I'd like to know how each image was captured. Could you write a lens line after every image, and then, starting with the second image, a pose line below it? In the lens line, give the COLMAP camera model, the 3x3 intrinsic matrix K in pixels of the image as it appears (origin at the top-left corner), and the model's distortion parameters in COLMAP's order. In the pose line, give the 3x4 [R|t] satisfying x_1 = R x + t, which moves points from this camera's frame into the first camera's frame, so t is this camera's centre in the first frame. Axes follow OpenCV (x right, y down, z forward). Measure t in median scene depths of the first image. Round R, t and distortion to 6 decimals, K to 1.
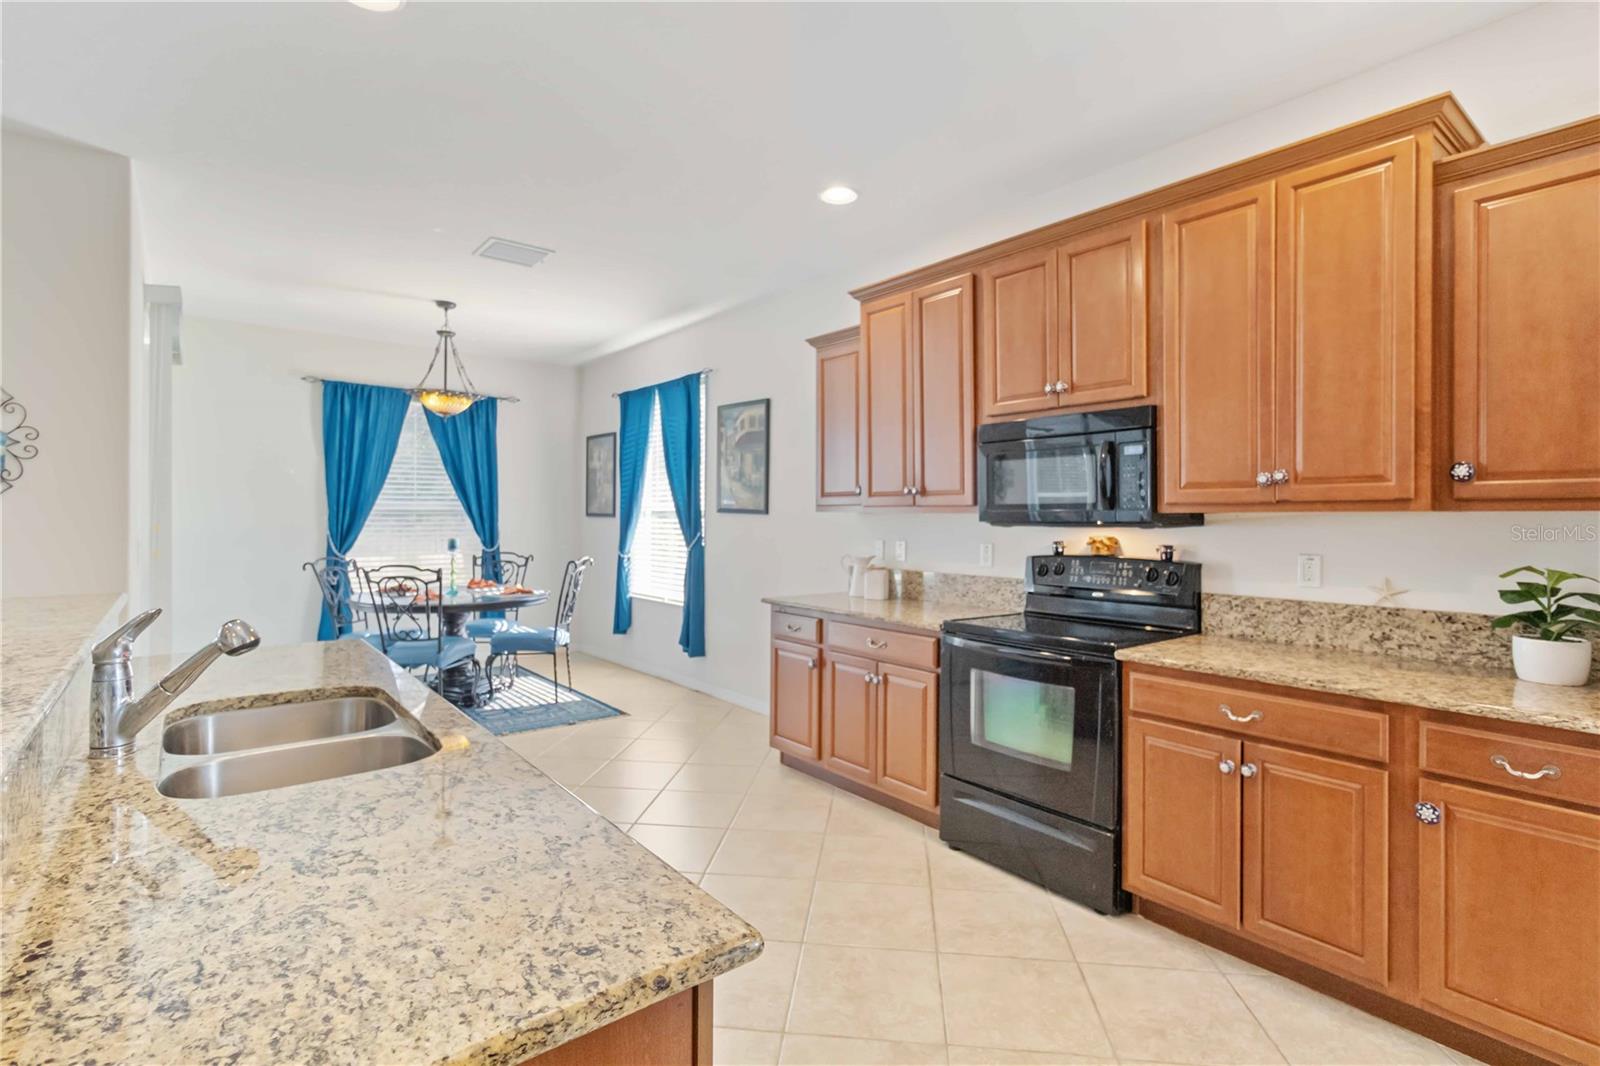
lens RADIAL K [[775.3, 0, 808.4], [0, 775.3, 516.6], [0, 0, 1]] dist [0.001079, -0.000082]
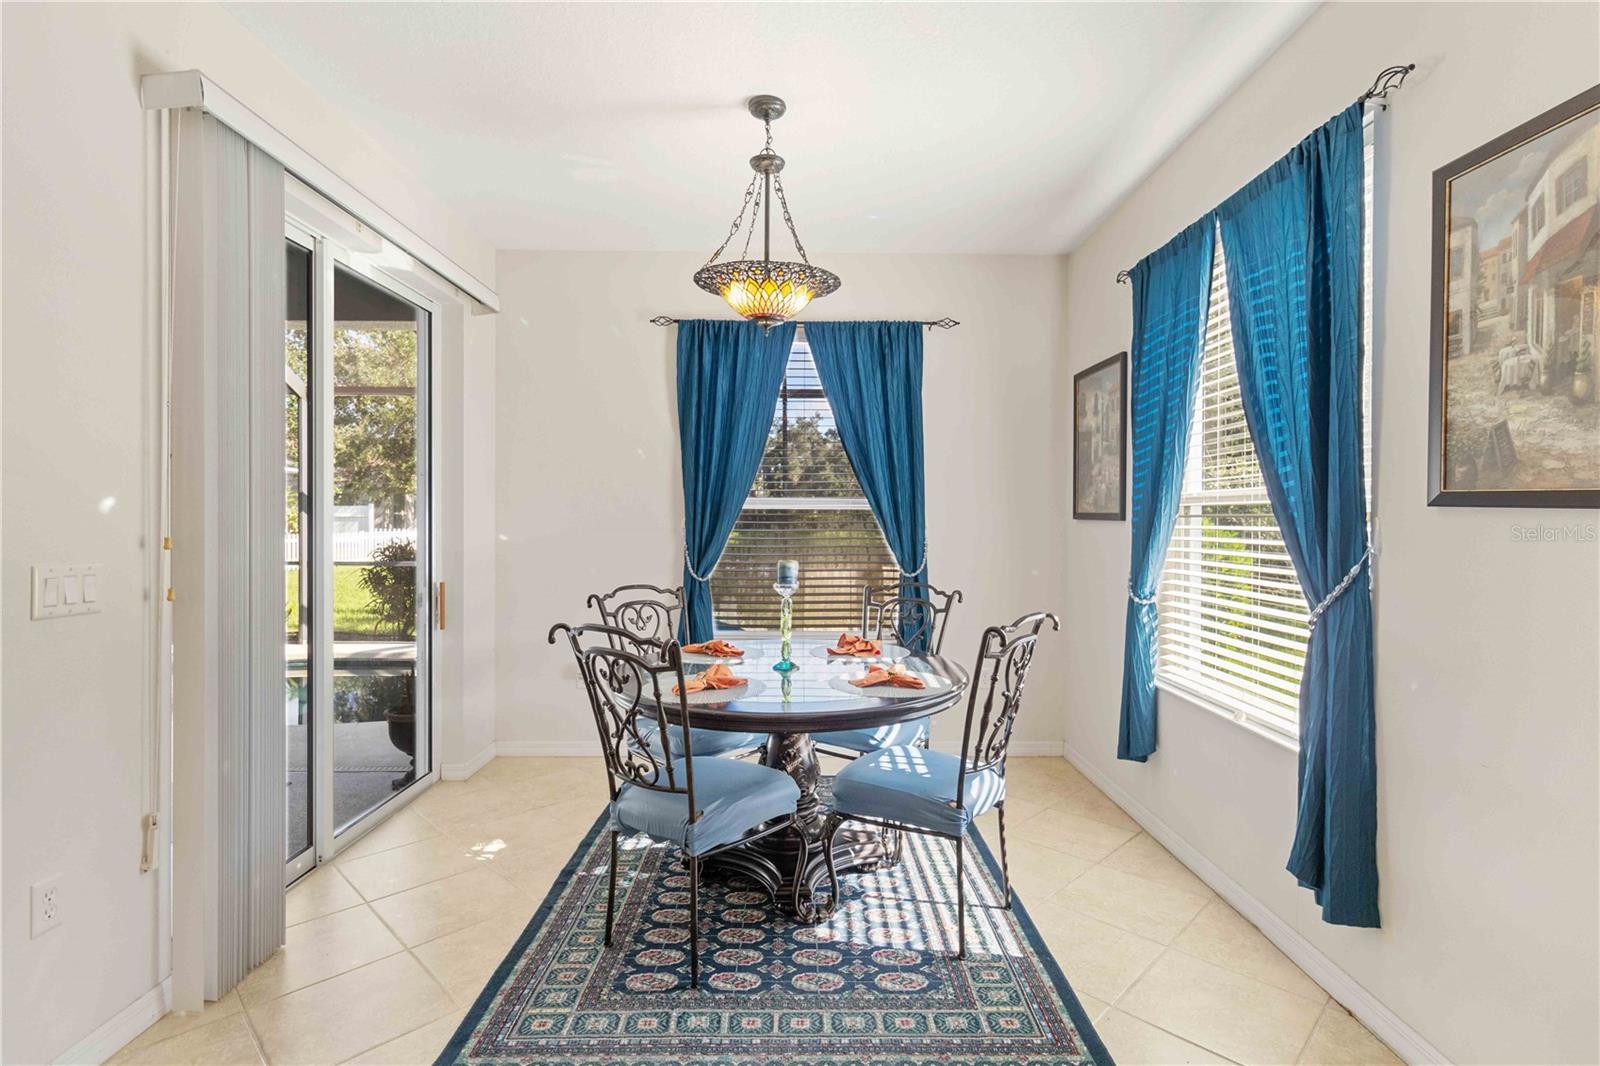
lens RADIAL K [[775.3, 0, 814.4], [0, 775.3, 515.9], [0, 0, 1]] dist [0.001079, -0.000082]
pose [[0.791755, -0.002950, -0.610832, -0.117140], [-0.000288, 0.999986, -0.005203, 0.000682], [0.610839, 0.004296, 0.791743, 0.554869]]
